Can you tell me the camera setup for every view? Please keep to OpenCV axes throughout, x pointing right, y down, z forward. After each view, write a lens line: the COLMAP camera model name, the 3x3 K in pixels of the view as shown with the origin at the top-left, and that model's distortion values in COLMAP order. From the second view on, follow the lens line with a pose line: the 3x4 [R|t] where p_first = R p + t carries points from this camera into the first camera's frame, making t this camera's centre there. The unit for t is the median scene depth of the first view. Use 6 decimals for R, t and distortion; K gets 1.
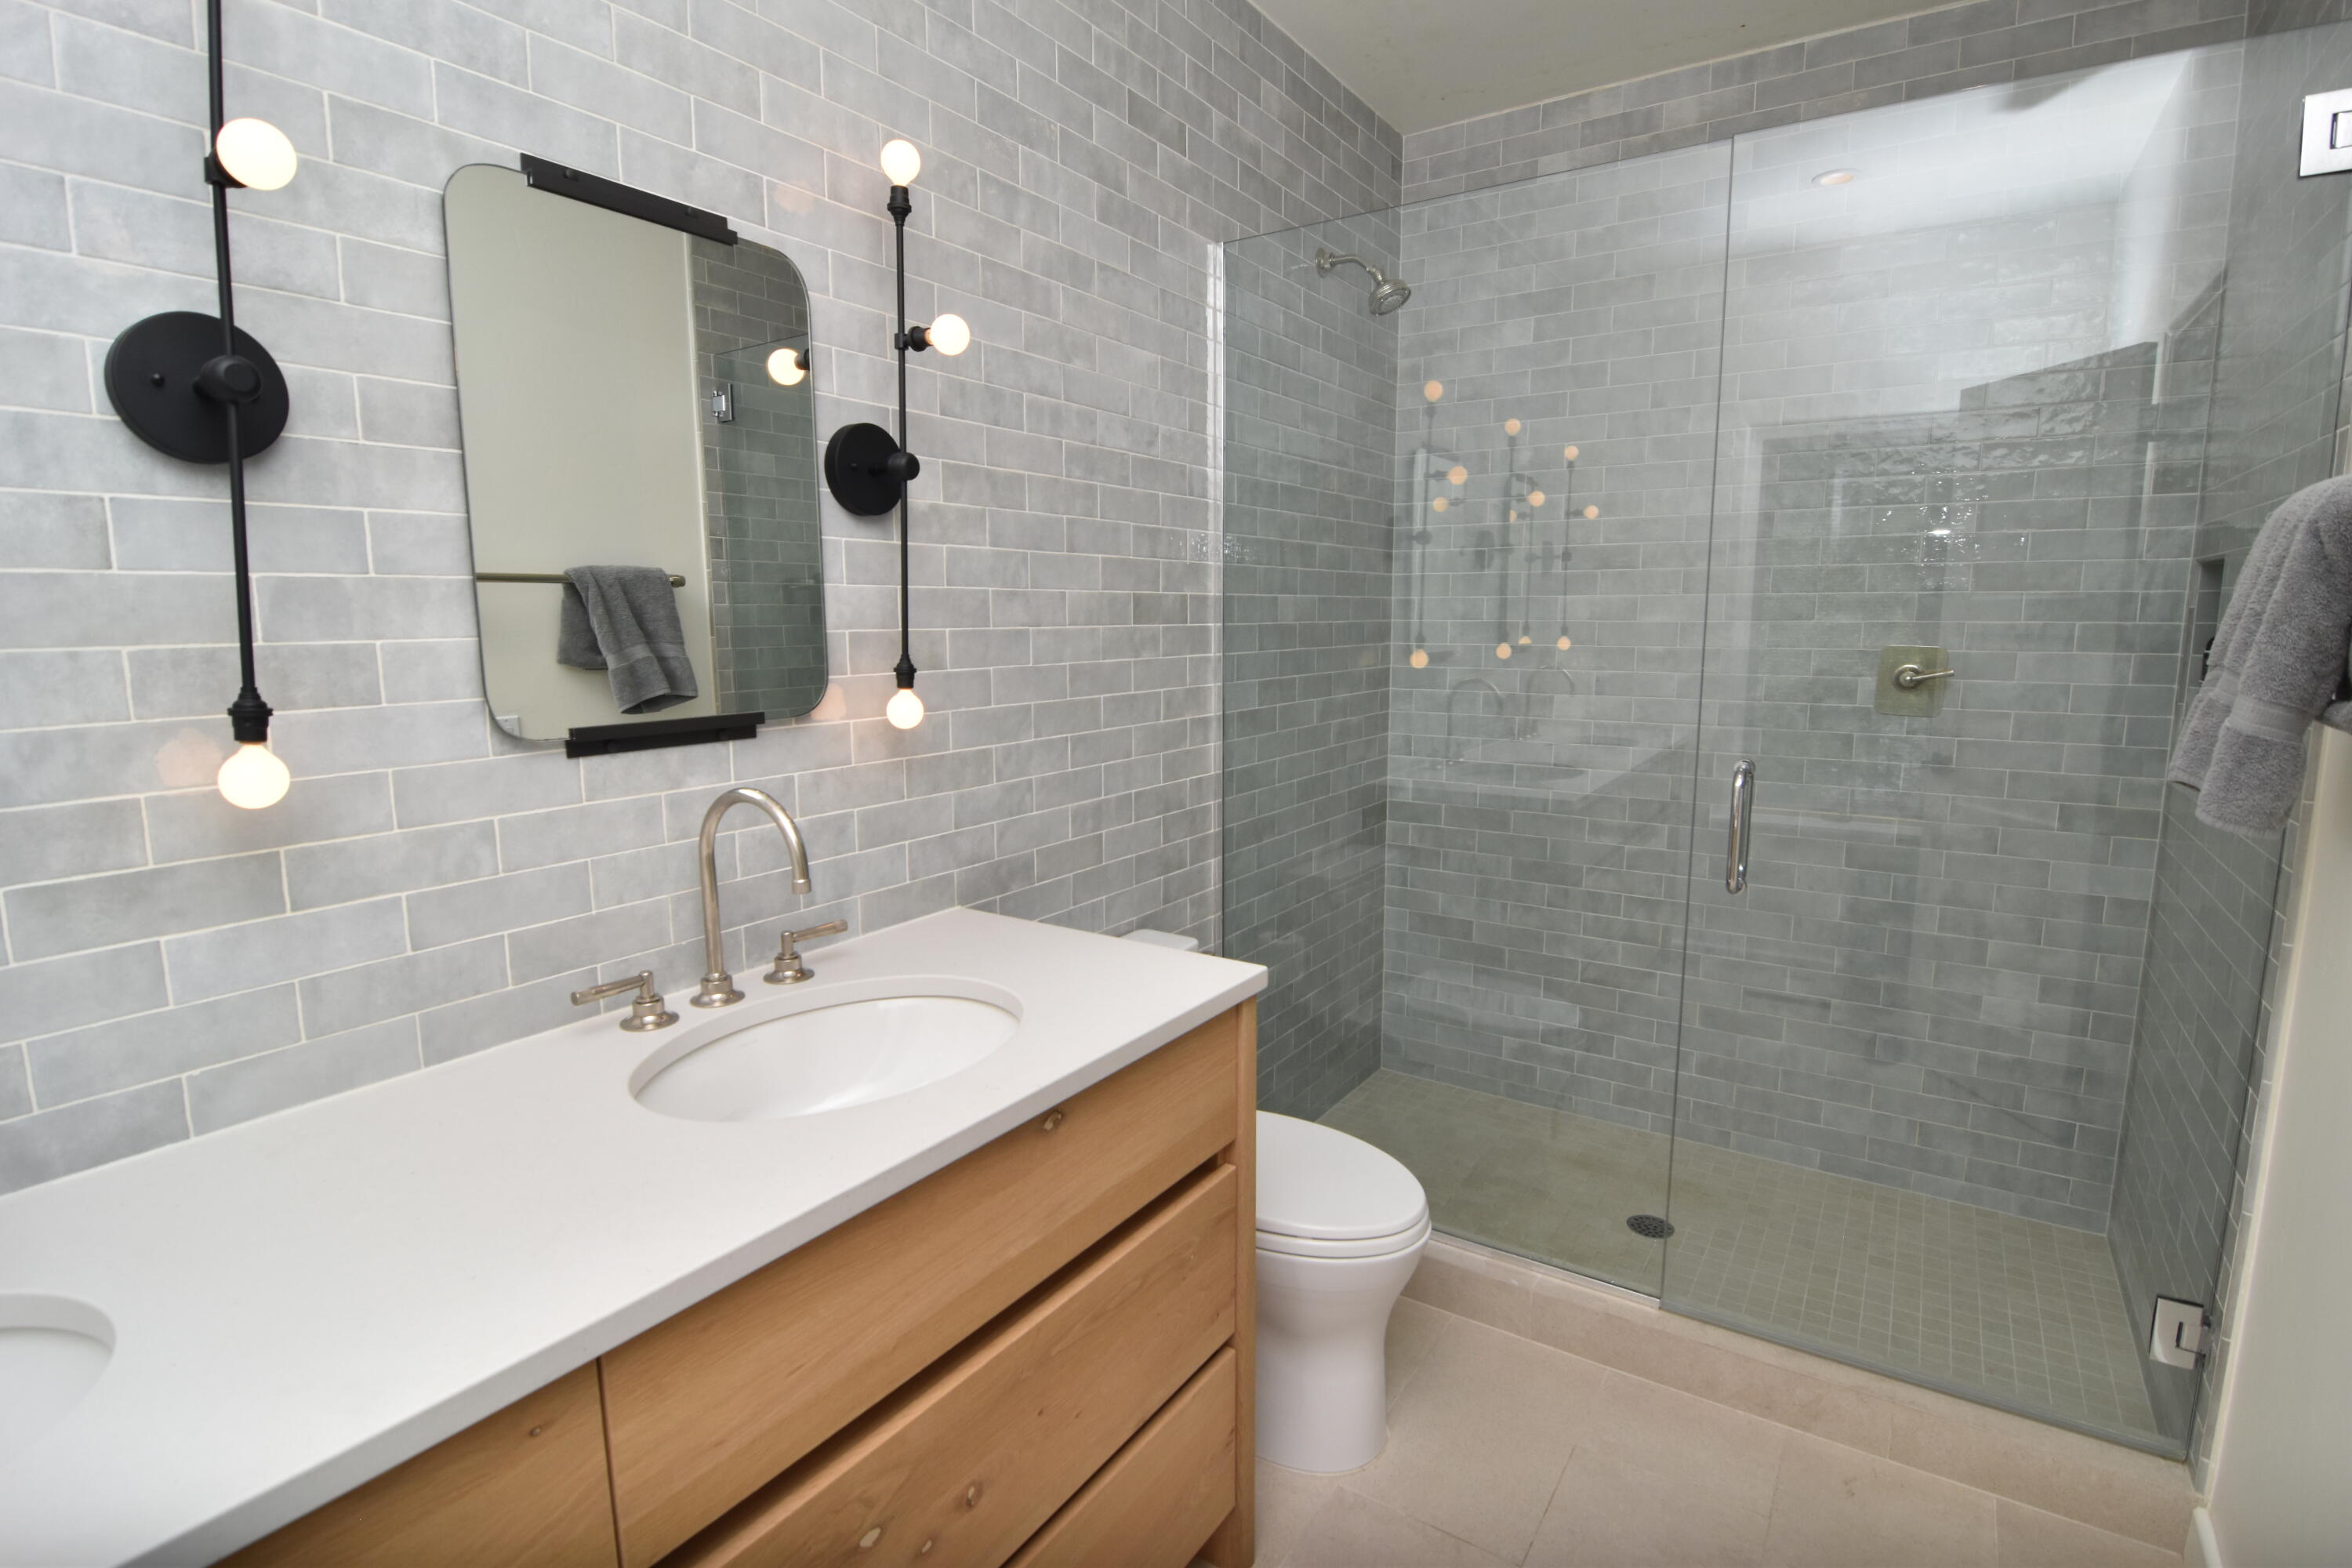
lens RADIAL K [[1153.7, 0, 1176.0], [0, 1153.7, 784.0], [0, 0, 1]] dist [0.000687, 0.000043]
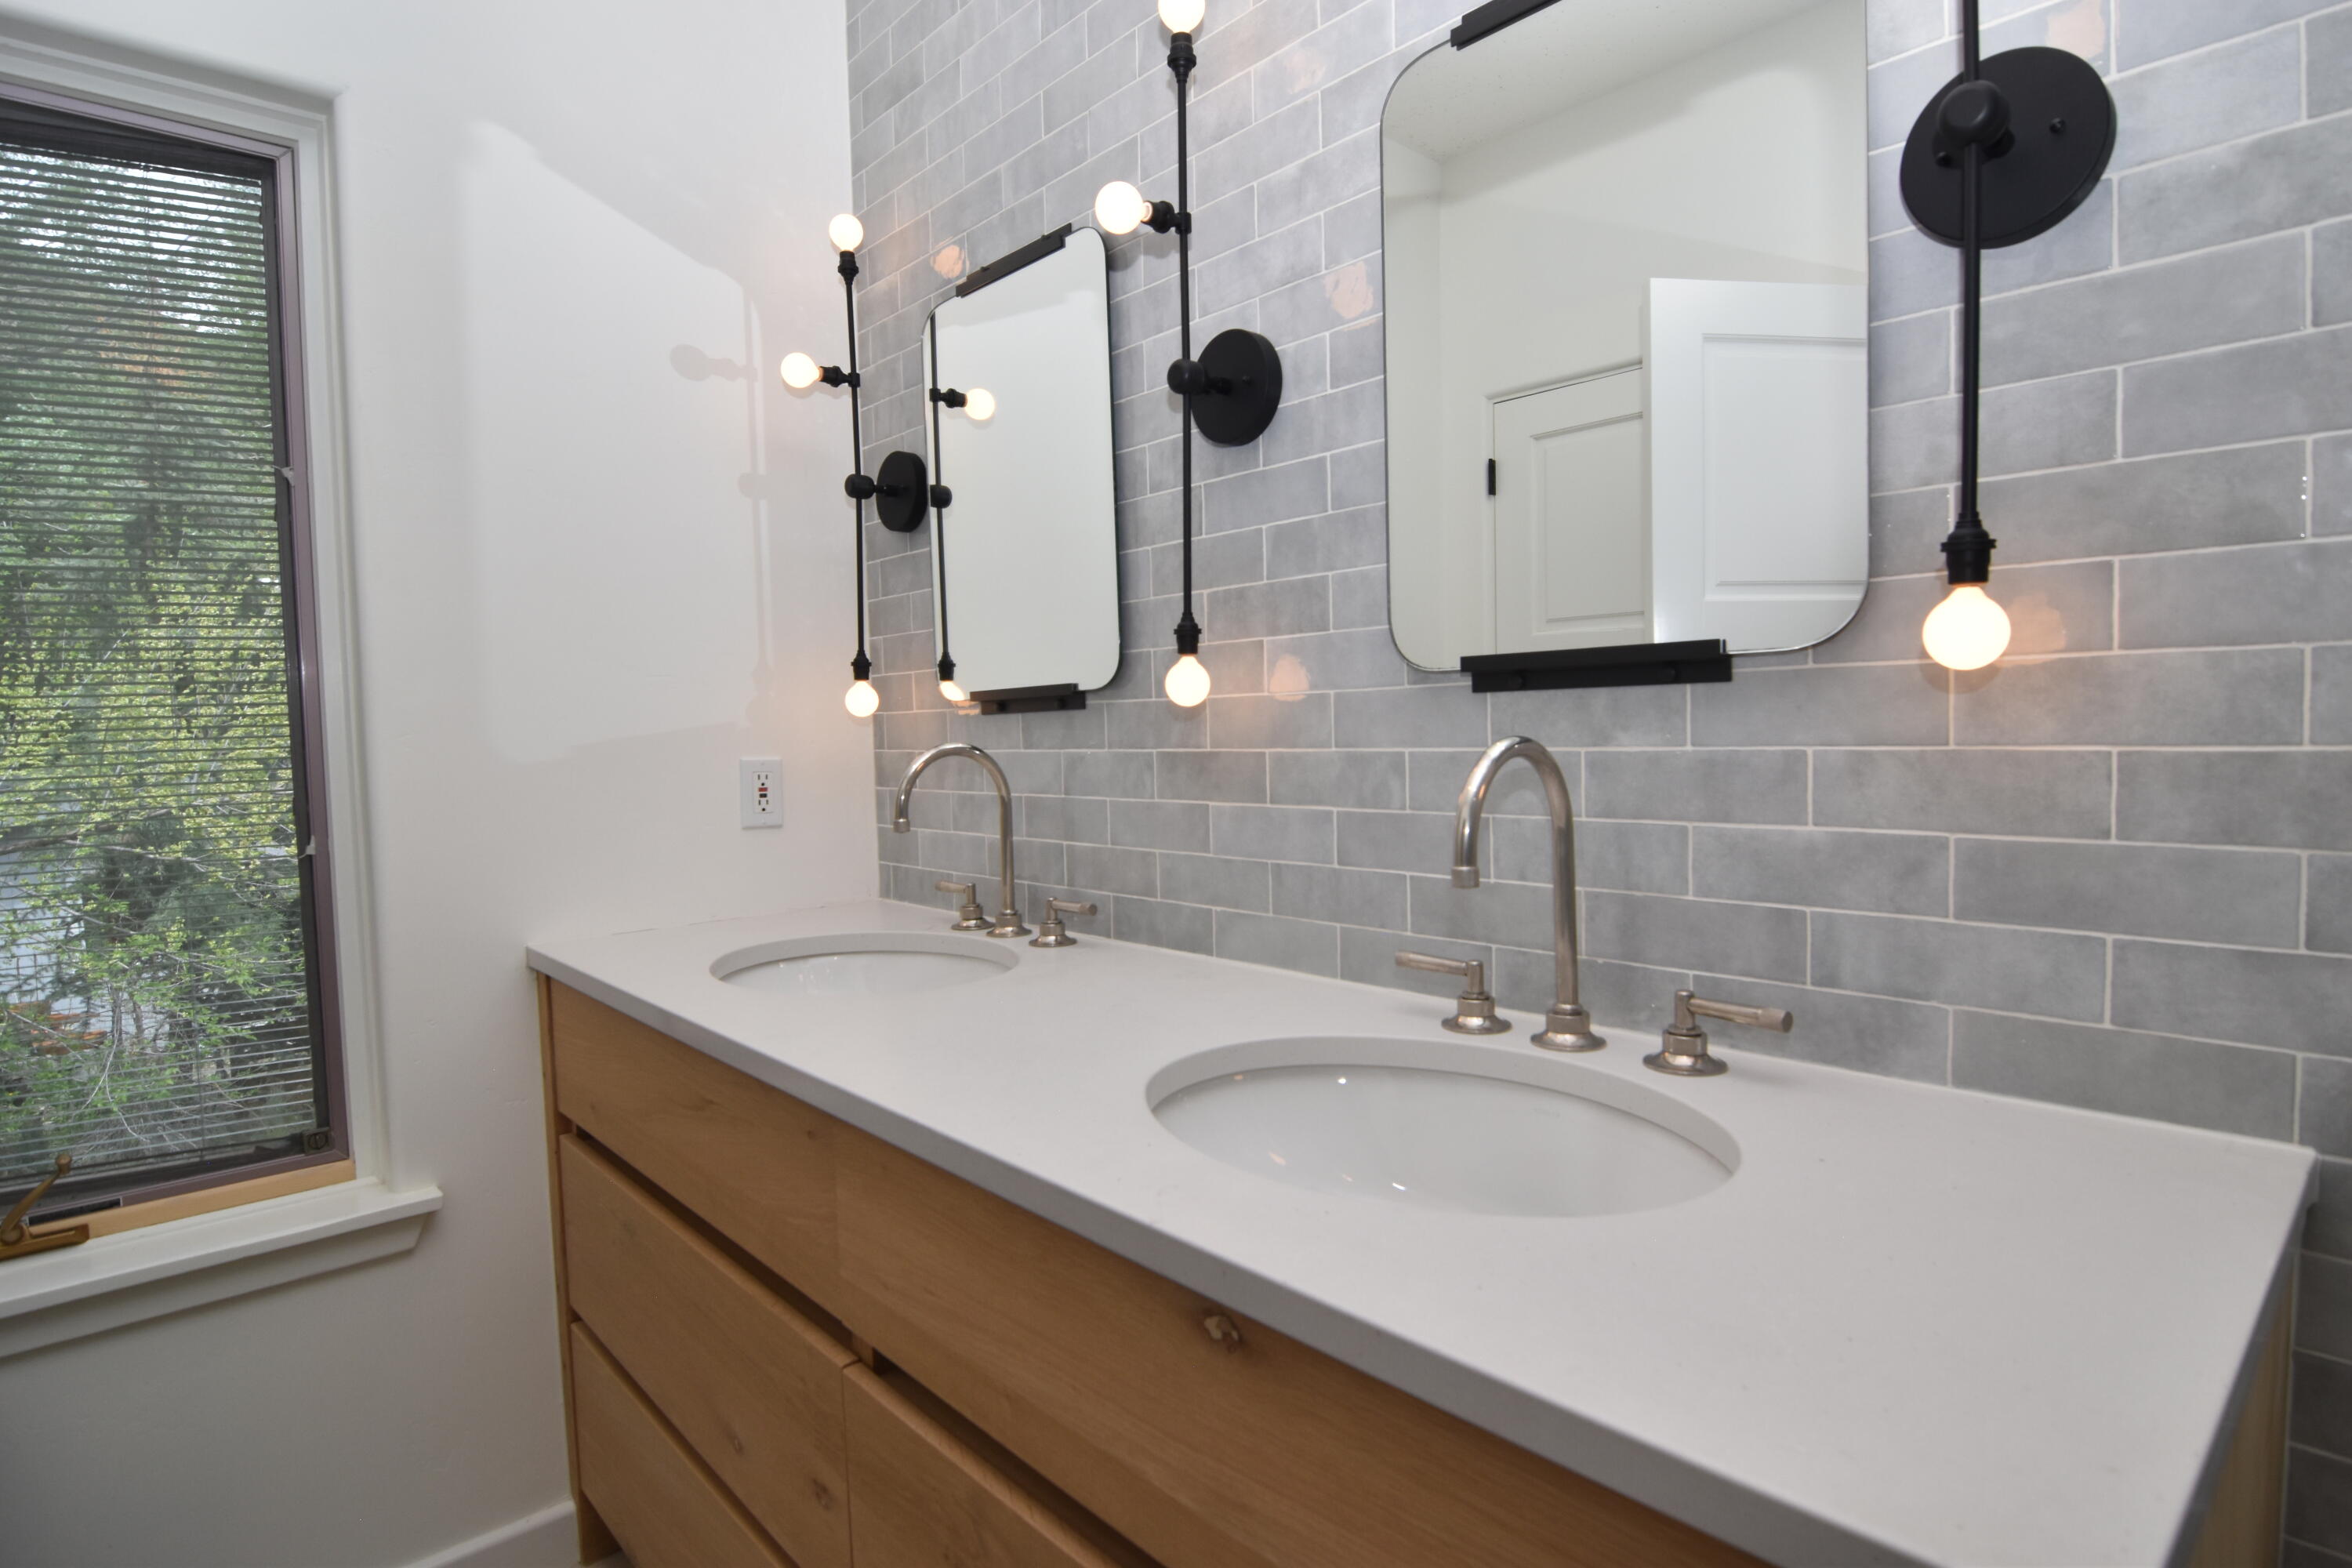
lens RADIAL K [[1192.6, 0, 1176.0], [0, 1192.6, 784.0], [0, 0, 1]] dist [-0.032390, 0.000141]
pose [[-0.239255, 0.054764, -0.969411, 0.416824], [-0.121626, 0.988854, 0.085880, -0.004135], [0.963309, 0.138452, -0.229928, 1.066448]]
